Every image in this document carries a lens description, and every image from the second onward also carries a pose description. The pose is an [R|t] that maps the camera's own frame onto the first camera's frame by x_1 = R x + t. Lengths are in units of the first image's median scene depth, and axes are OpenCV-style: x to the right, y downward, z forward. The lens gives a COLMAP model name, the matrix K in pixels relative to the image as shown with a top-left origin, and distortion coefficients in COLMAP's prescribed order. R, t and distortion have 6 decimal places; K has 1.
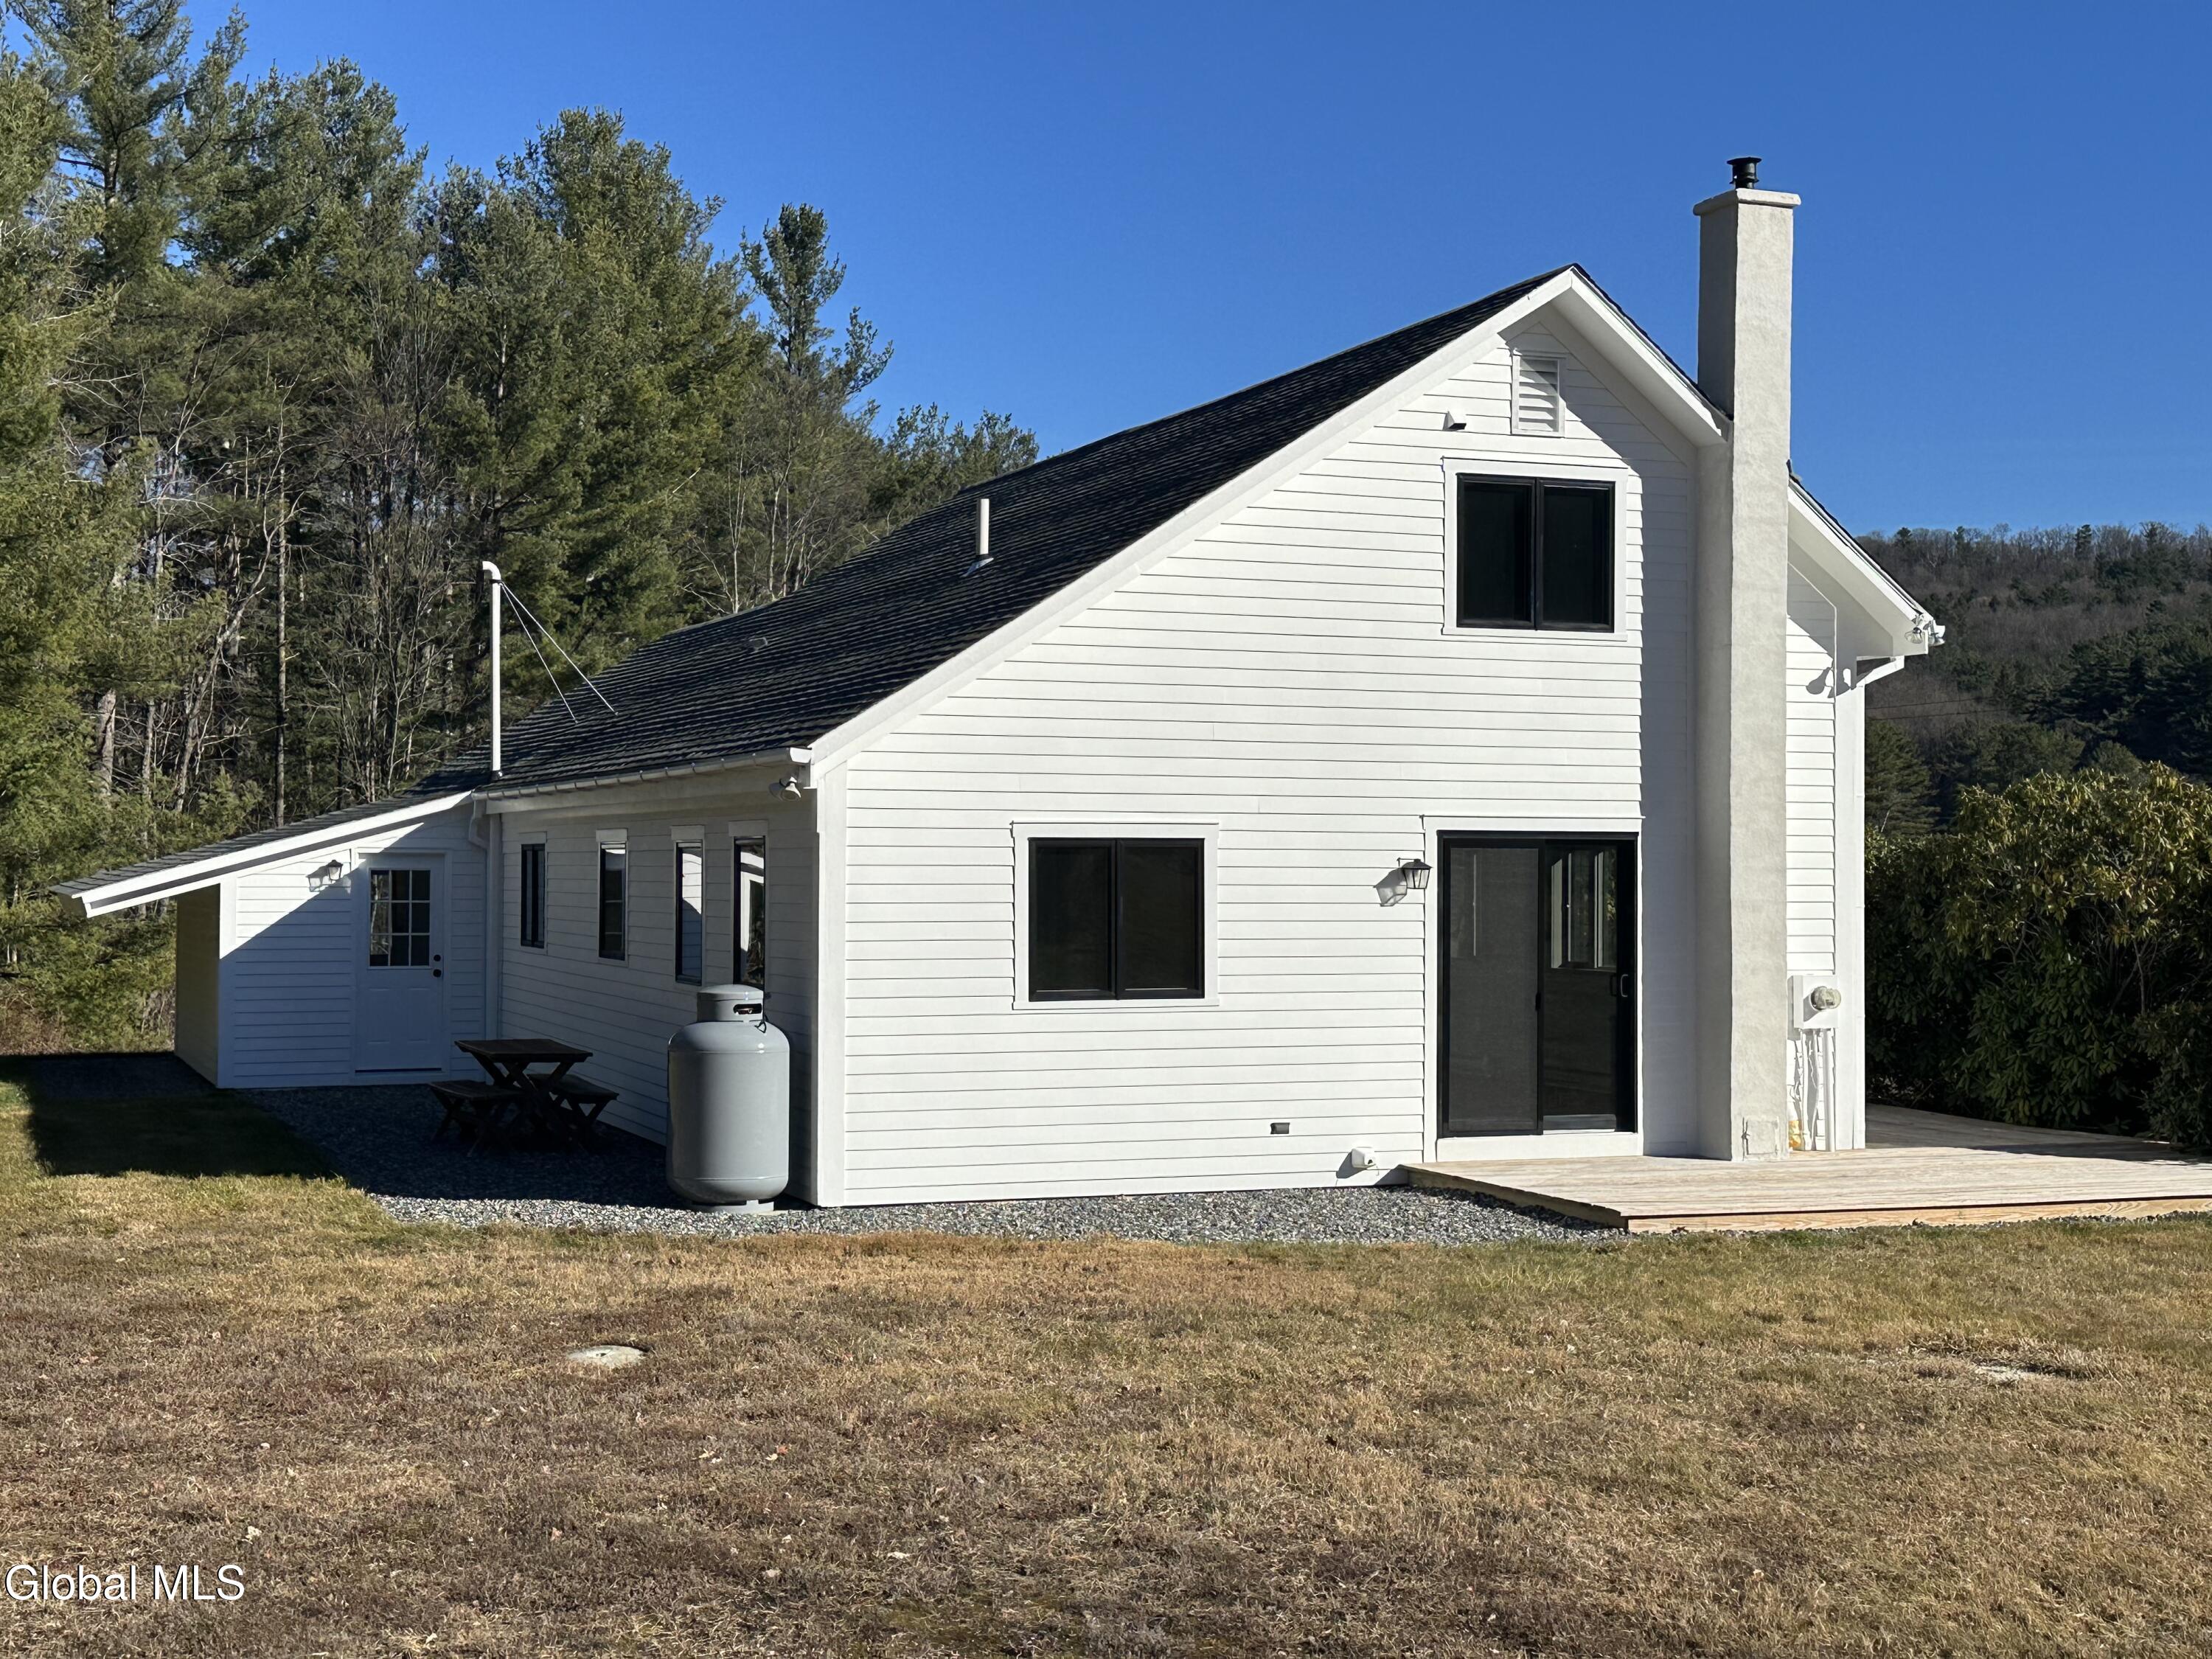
lens RADIAL K [[2891.2, 0, 1107.6], [0, 2891.2, 828.6], [0, 0, 1]] dist [0.120207, 0.000000]
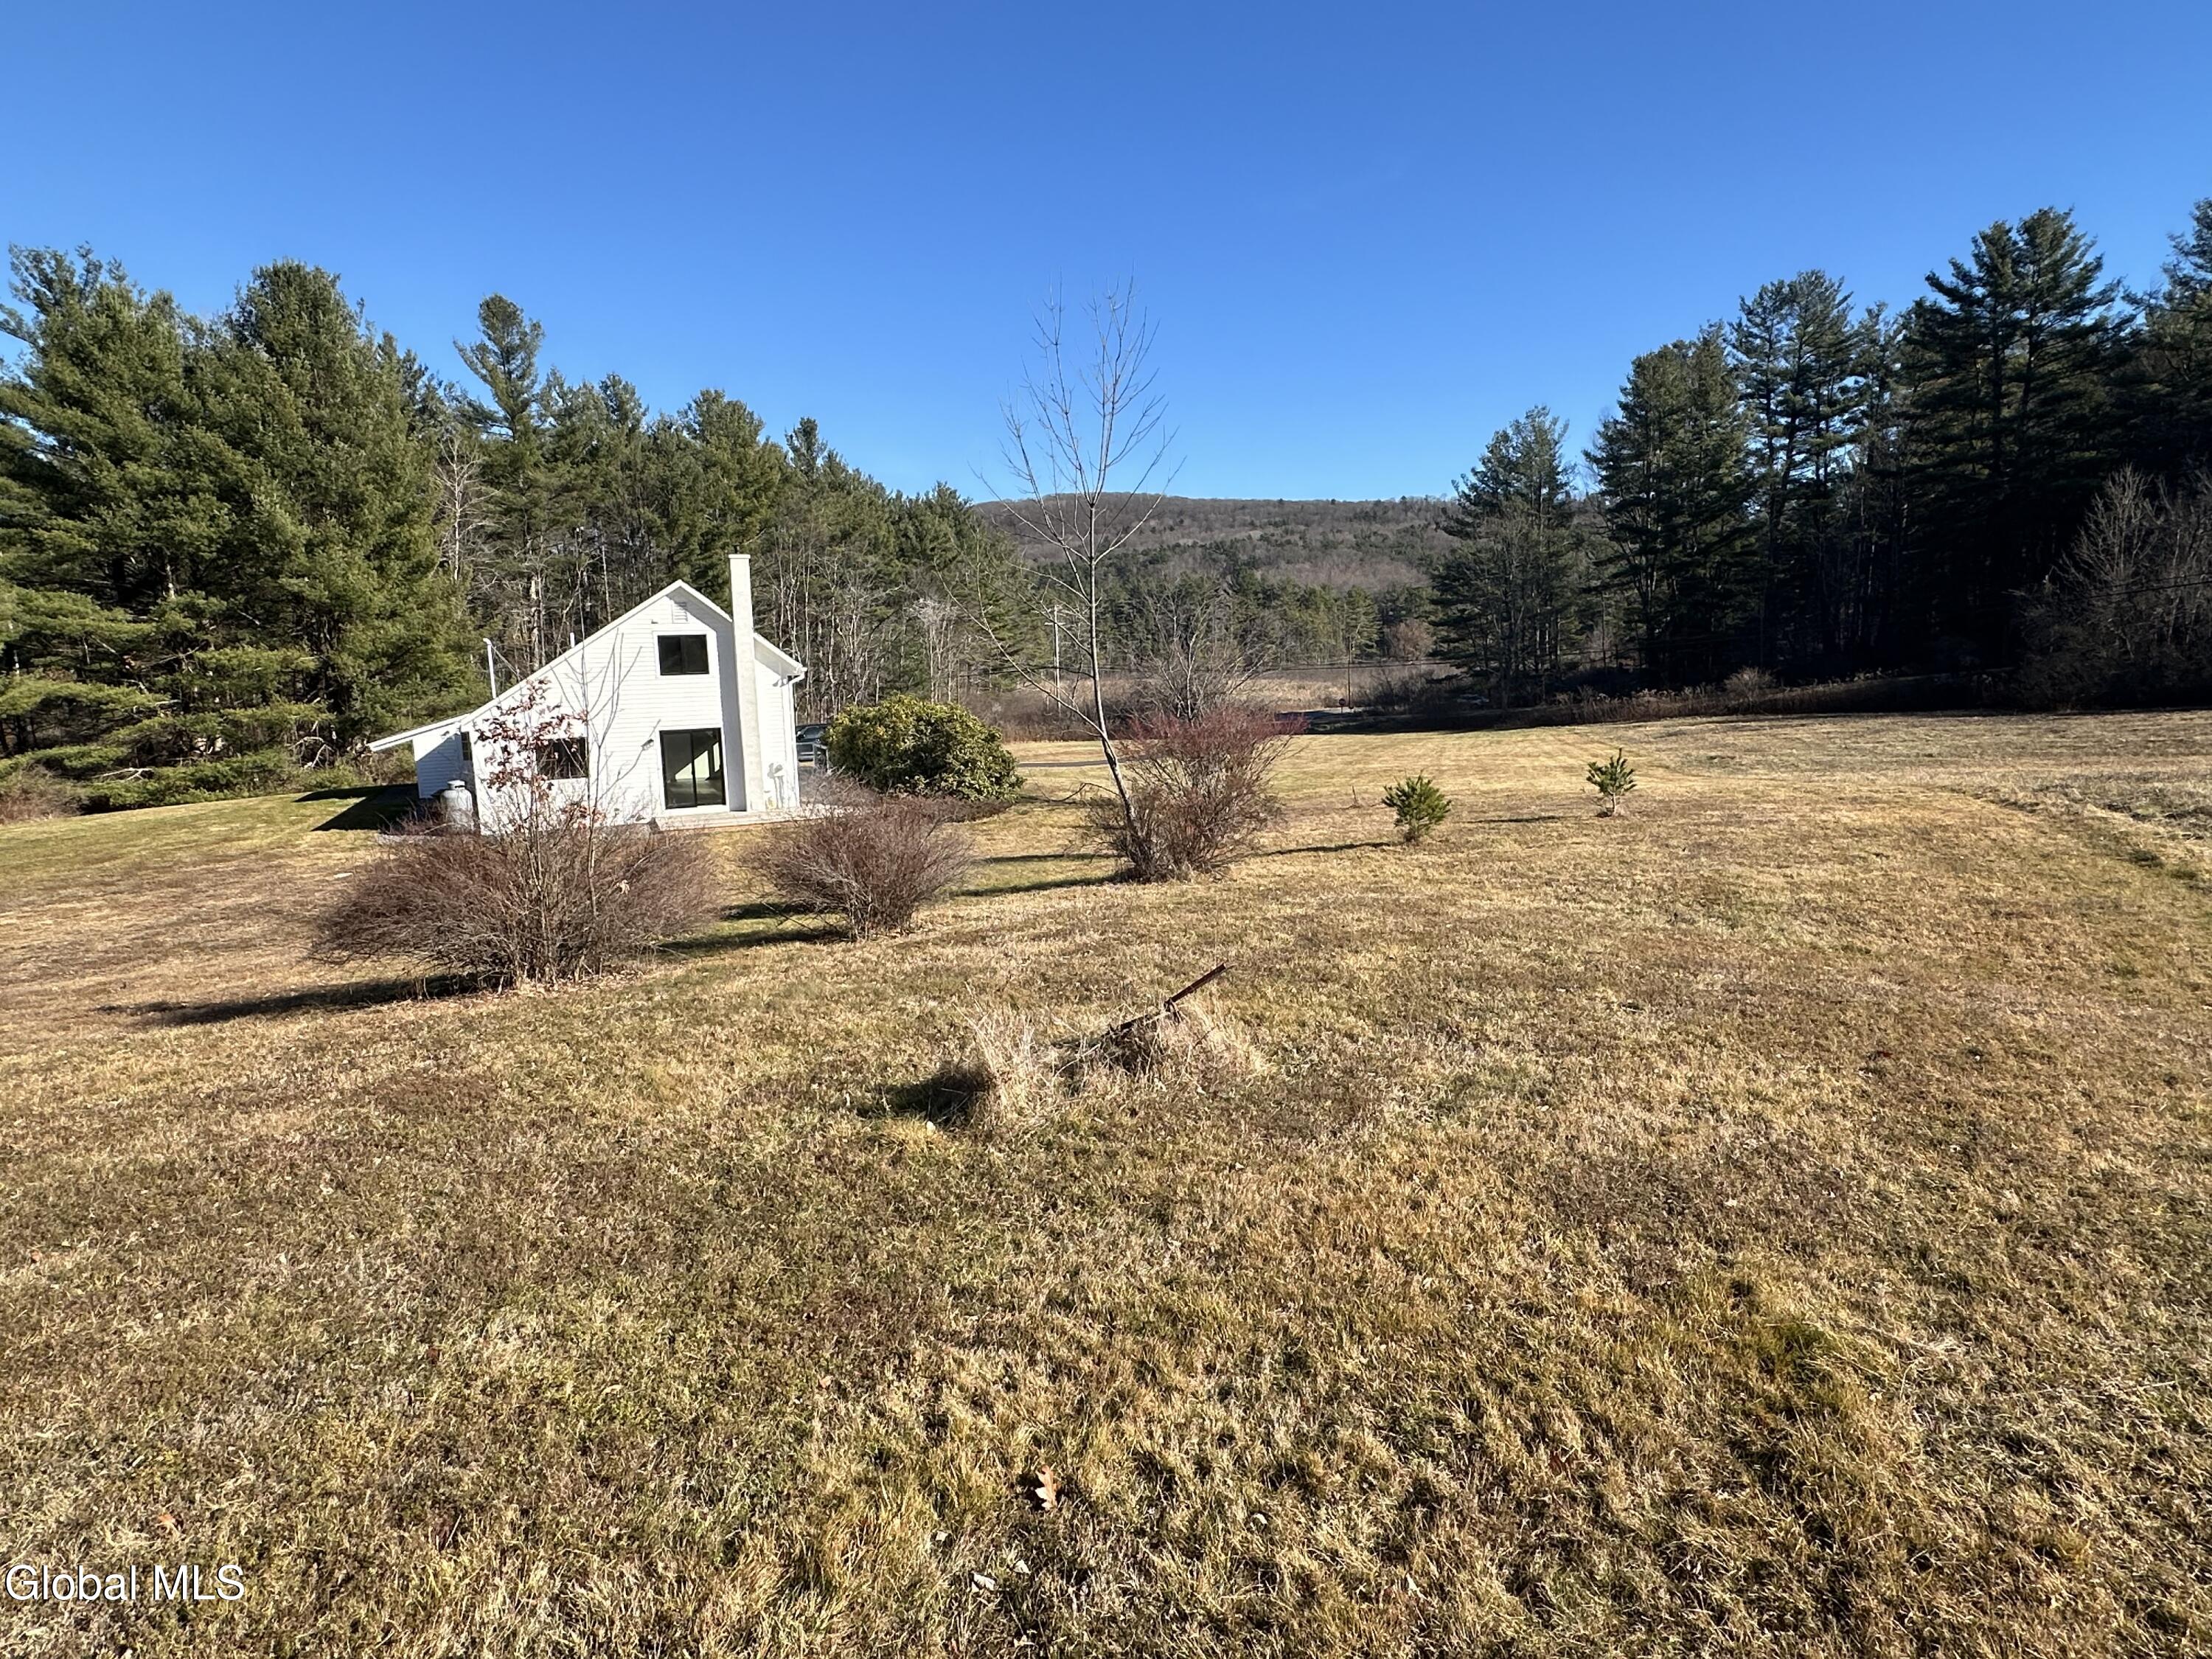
lens RADIAL K [[1229.8, 0, 1106.9], [0, 1229.8, 833.7], [0, 0, 1]] dist [-0.000552, -0.000546]
pose [[0.999248, -0.036443, 0.013219, 0.664134], [0.033855, 0.986471, 0.160400, -0.102813], [-0.018885, -0.159831, 0.986964, -0.622105]]
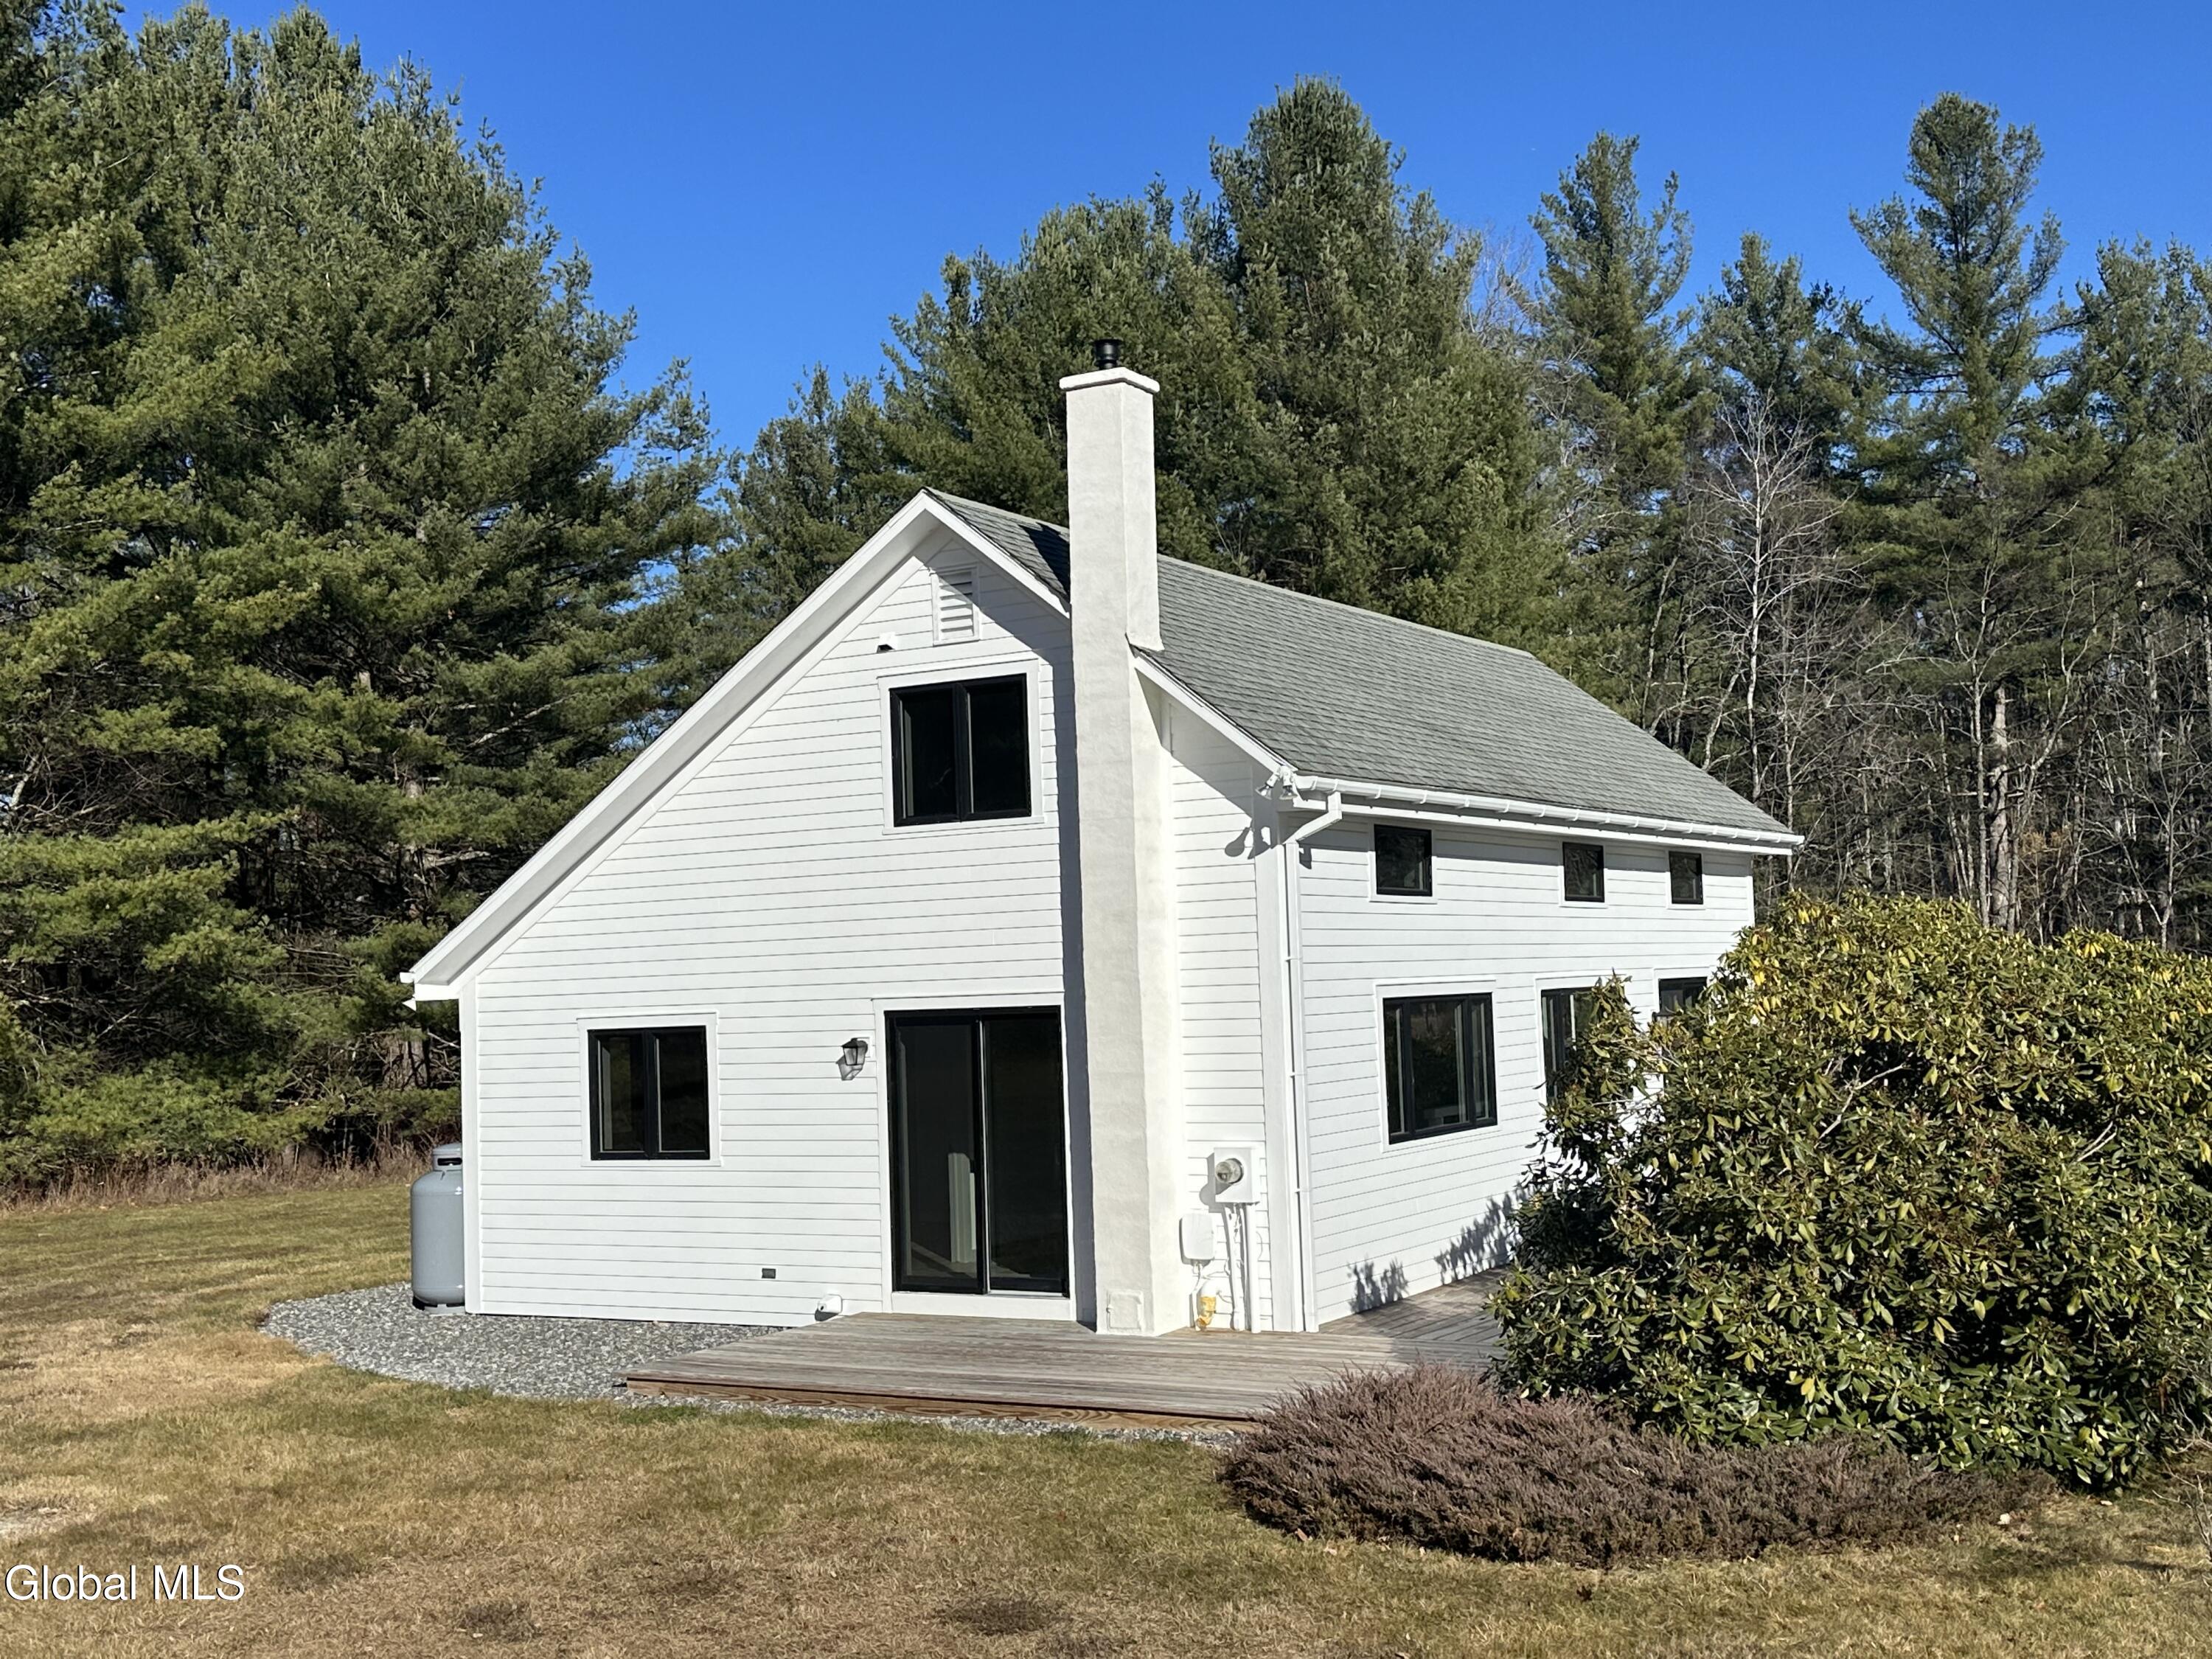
lens RADIAL K [[2423.2, 0, 1105.1], [0, 2423.2, 839.0], [0, 0, 1]] dist [0.083254, 0.000000]
pose [[0.615386, -0.070903, -0.785030, 0.881326], [0.051599, 0.997433, -0.049639, -0.014421], [0.786535, -0.009960, 0.617466, 0.482506]]
